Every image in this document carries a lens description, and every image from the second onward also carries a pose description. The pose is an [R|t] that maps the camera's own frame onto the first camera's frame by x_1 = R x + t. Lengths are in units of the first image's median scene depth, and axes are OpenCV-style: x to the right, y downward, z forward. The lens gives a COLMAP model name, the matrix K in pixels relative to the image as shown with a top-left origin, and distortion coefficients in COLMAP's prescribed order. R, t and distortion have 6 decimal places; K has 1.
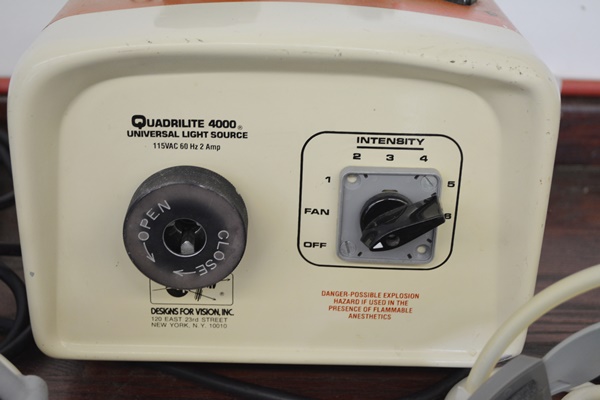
lens RADIAL K [[989.2, 0, 300.0], [0, 989.2, 200.0], [0, 0, 1]] dist [0.005189, 0.036387]
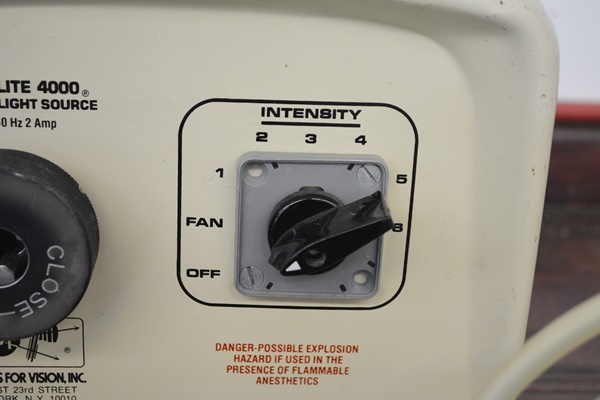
lens RADIAL K [[989.2, 0, 300.0], [0, 989.2, 200.0], [0, 0, 1]] dist [0.005189, 0.036387]
pose [[0.998619, -0.006343, 0.052159, 0.047890], [0.011106, 0.995740, -0.091538, 0.060311], [-0.051356, 0.091991, 0.994435, 0.331832]]
